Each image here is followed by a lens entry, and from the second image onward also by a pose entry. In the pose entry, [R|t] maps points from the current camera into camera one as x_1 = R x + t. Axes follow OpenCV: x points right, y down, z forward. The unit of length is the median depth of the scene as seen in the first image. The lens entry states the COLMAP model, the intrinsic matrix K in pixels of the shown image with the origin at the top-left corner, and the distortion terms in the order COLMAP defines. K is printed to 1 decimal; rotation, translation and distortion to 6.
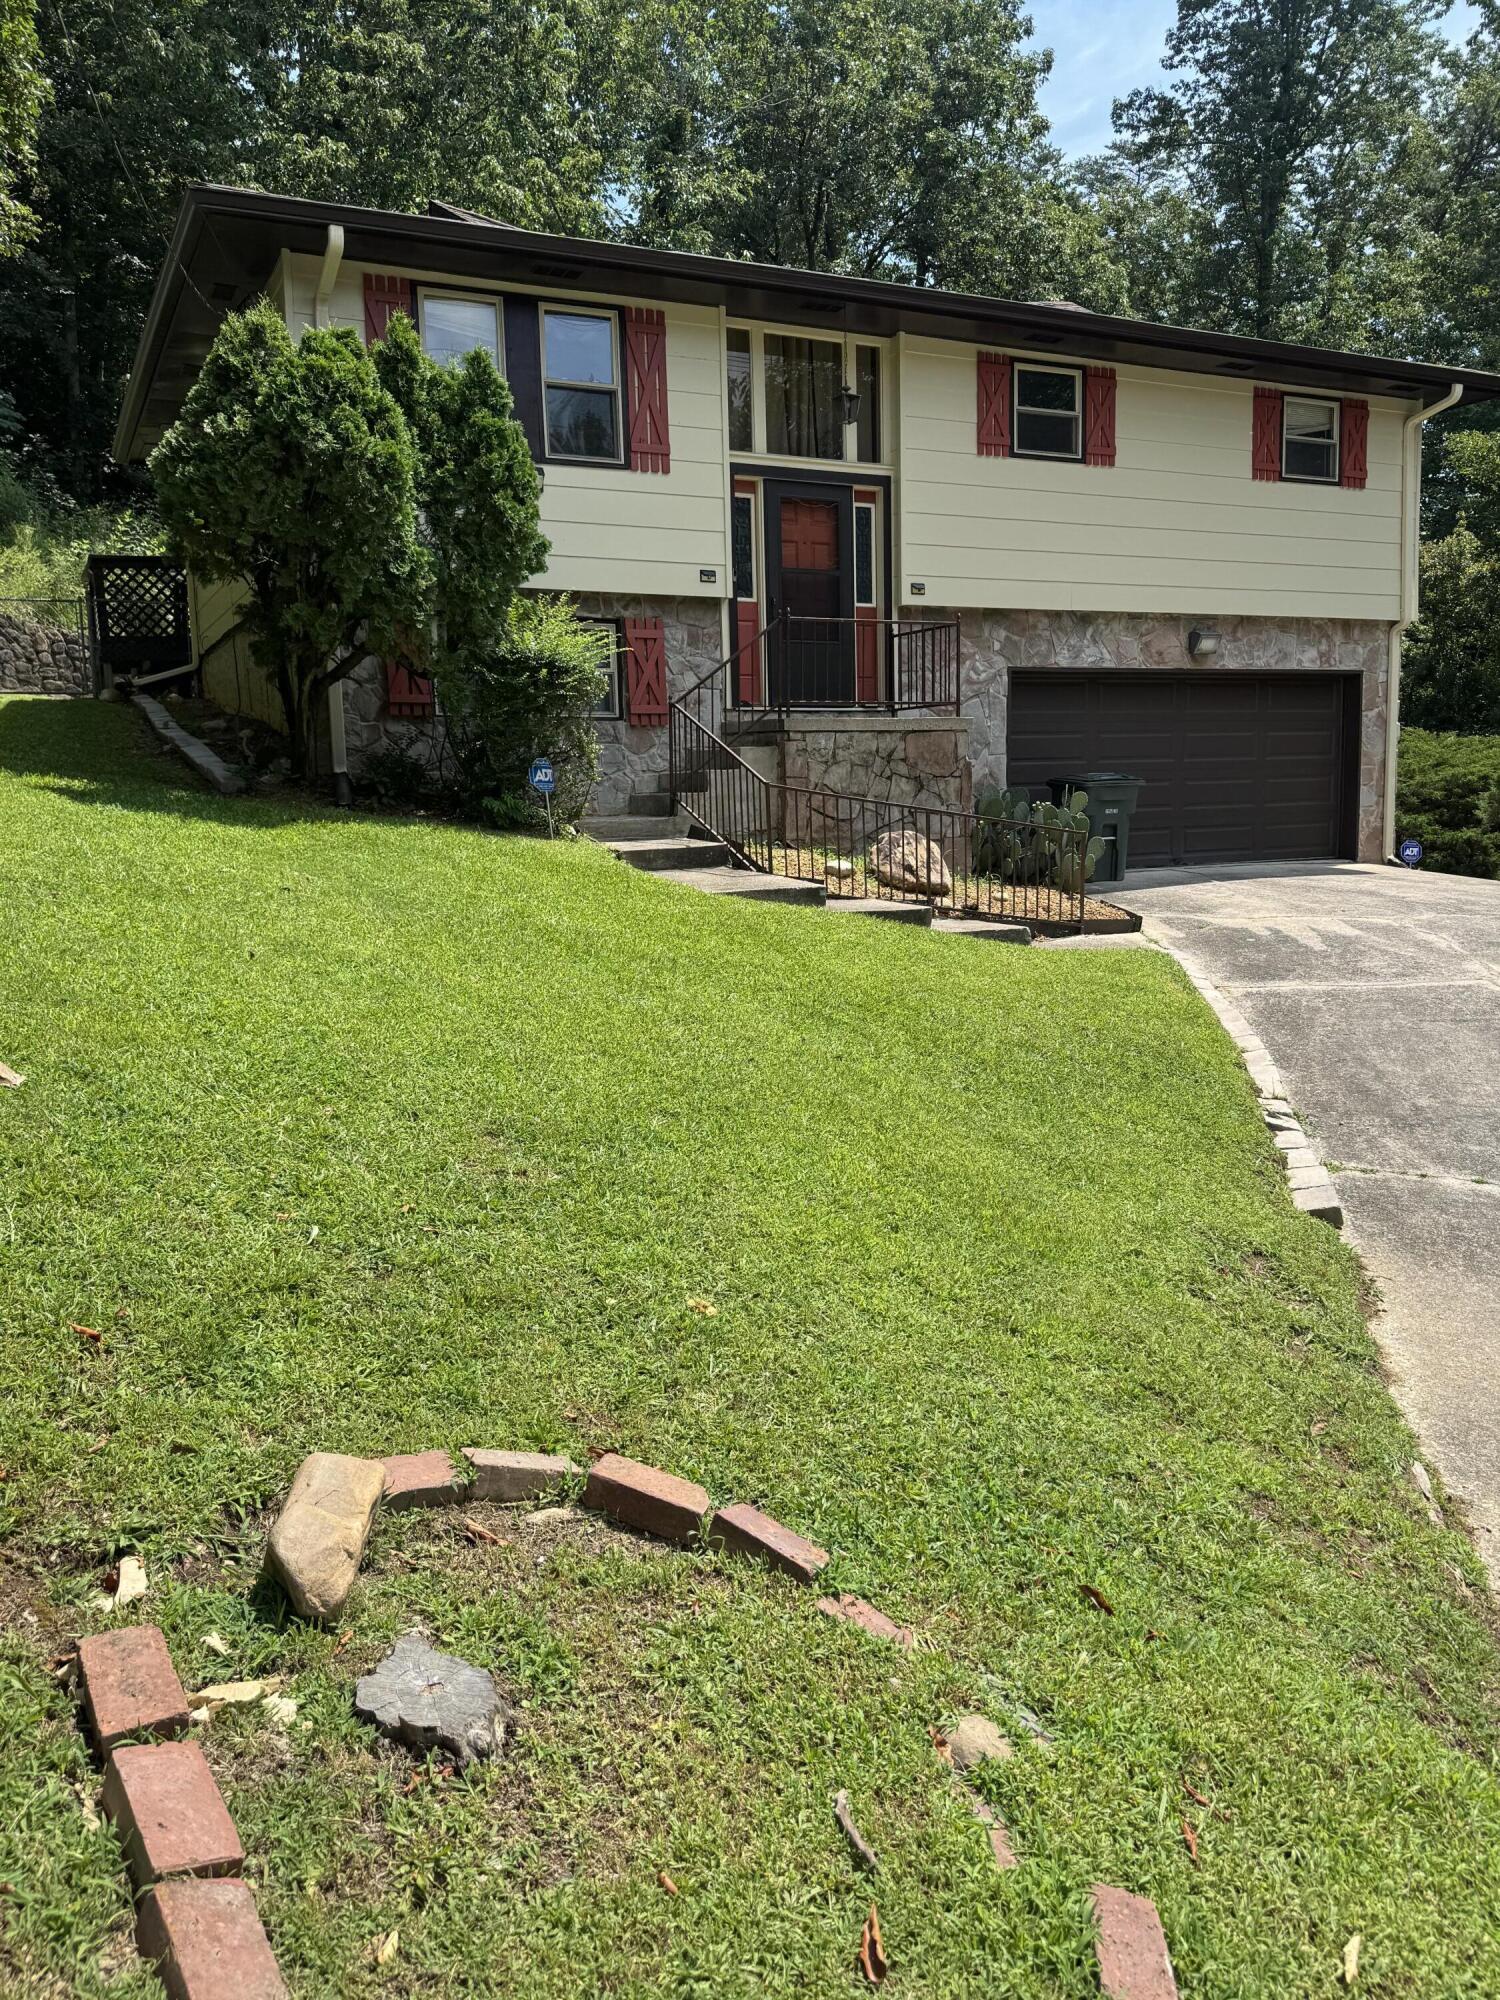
lens RADIAL K [[1510.7, 0, 757.3], [0, 1510.7, 1000.4], [0, 0, 1]] dist [0.098658, -0.148678]
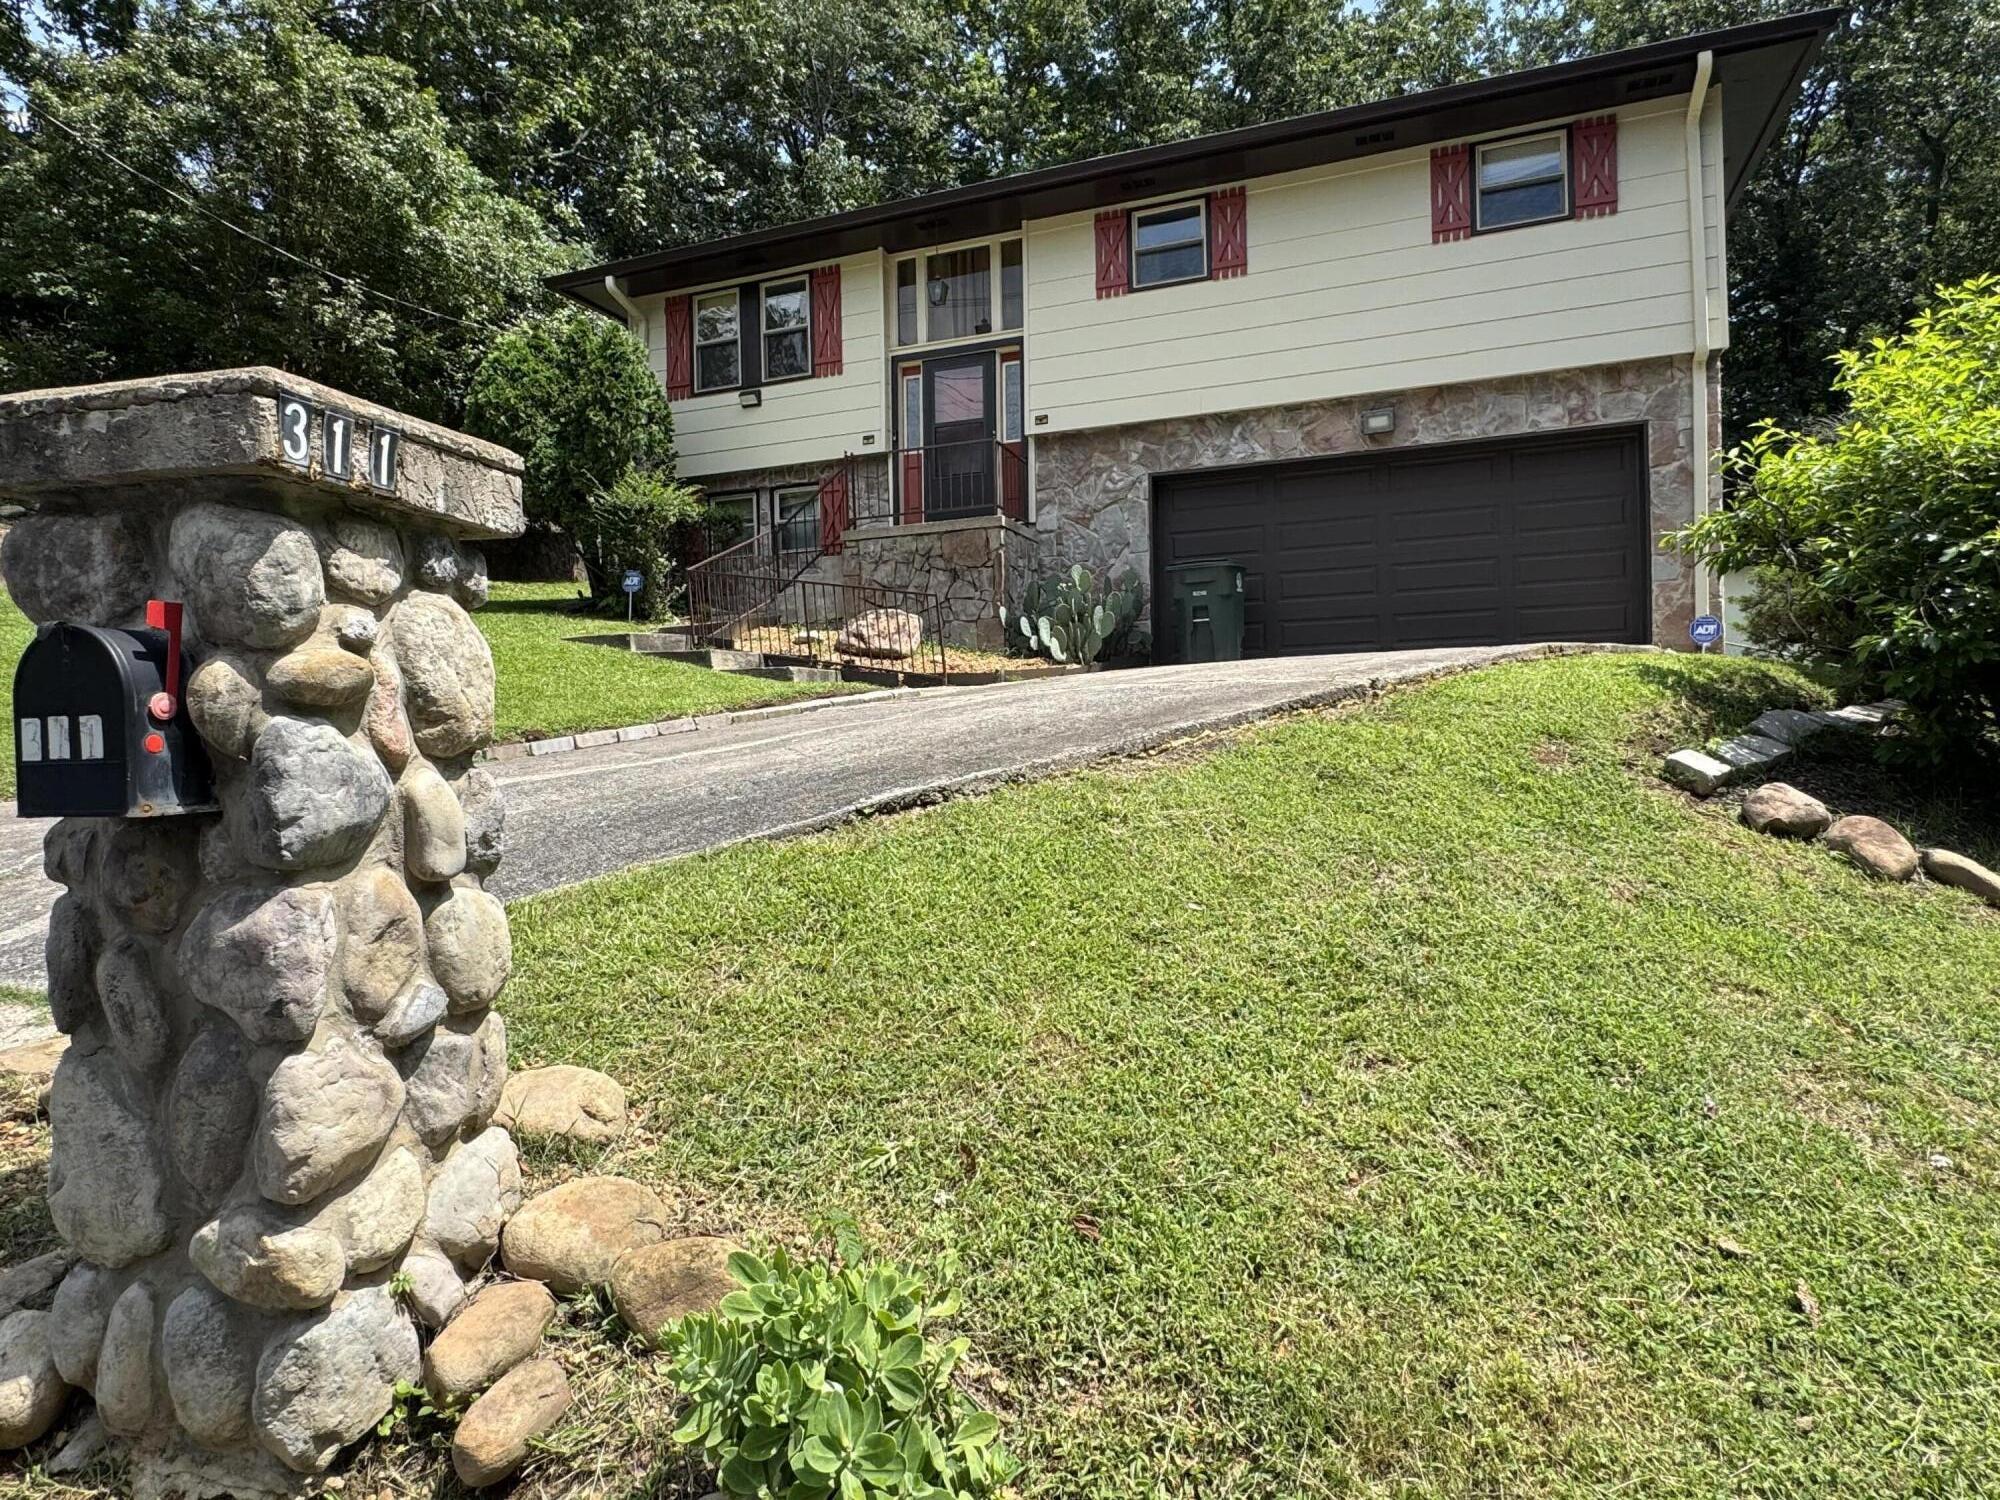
lens RADIAL K [[1167.9, 0, 979.2], [0, 1167.9, 751.8], [0, 0, 1]] dist [-0.010888, 0.005617]
pose [[0.661119, 0.016065, -0.750109, 0.723382], [-0.097808, 0.993085, -0.064936, 0.047183], [0.743879, 0.116297, 0.658118, 0.378408]]
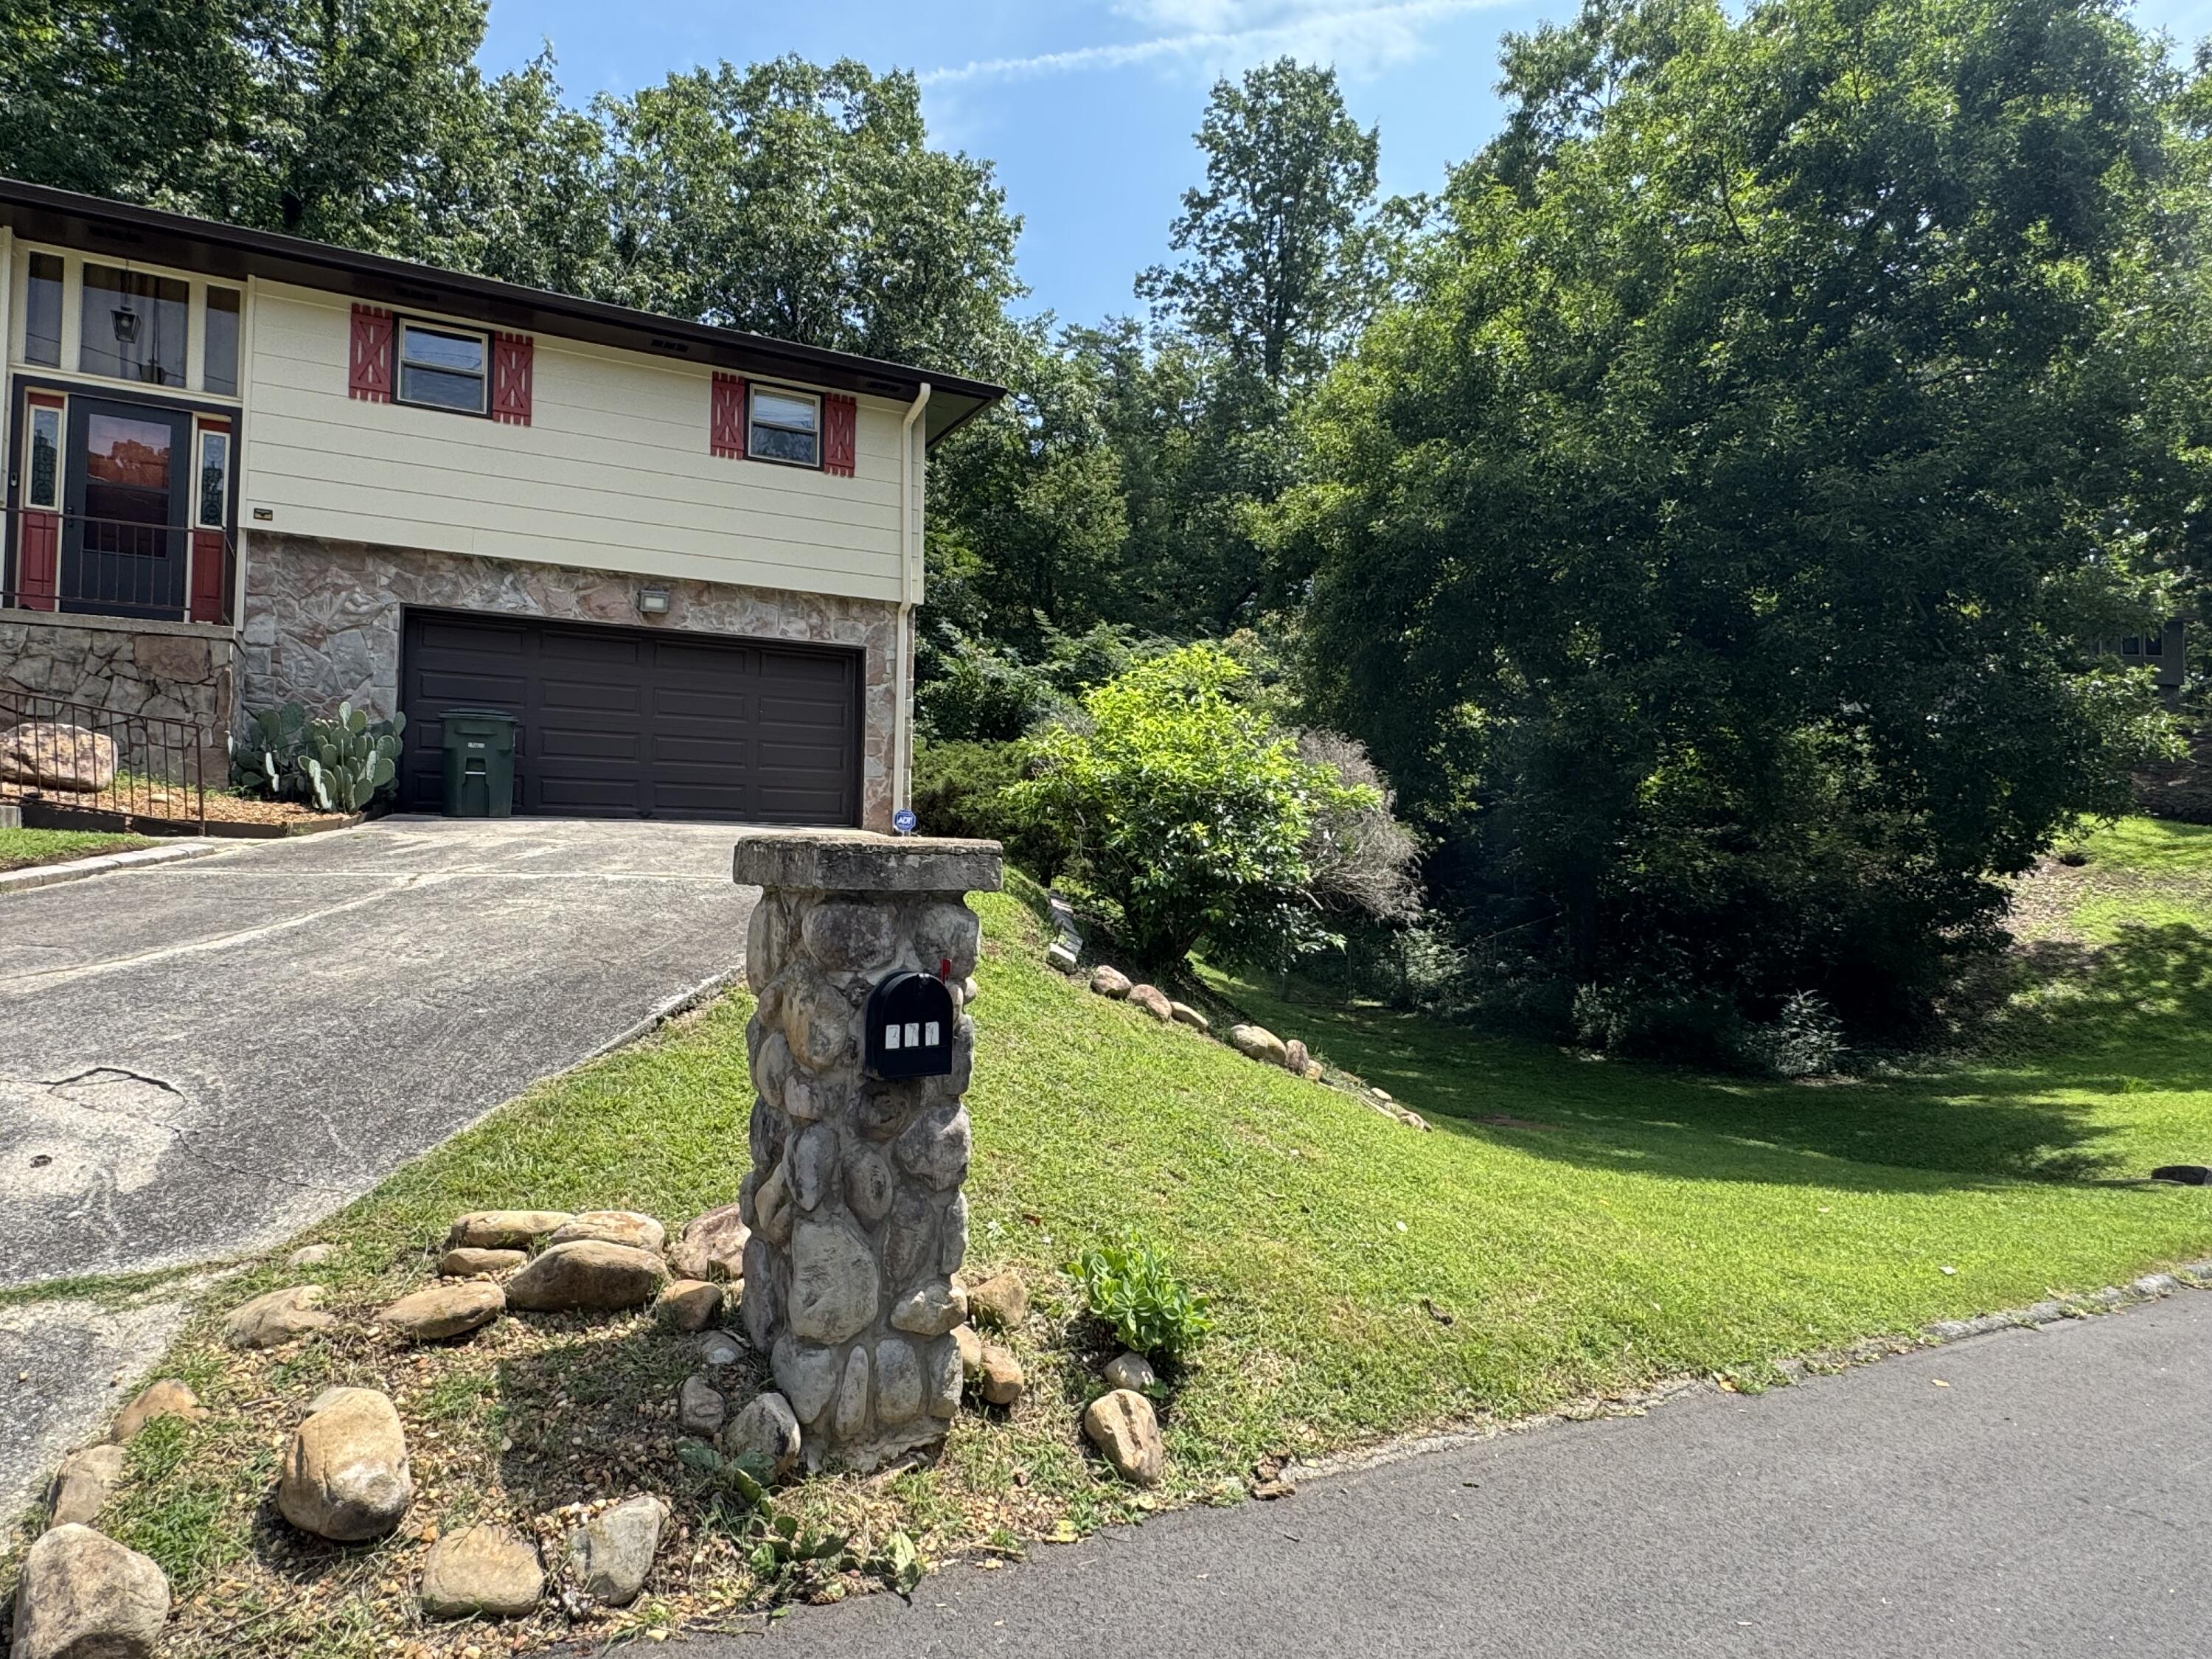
lens RADIAL K [[1291.6, 0, 1104.5], [0, 1291.6, 834.8], [0, 0, 1]] dist [-0.010888, 0.005617]
pose [[0.998790, 0.042462, 0.024790, 0.617599], [-0.038103, 0.987090, -0.155569, 0.046541], [-0.031076, 0.154436, 0.987514, 0.169603]]
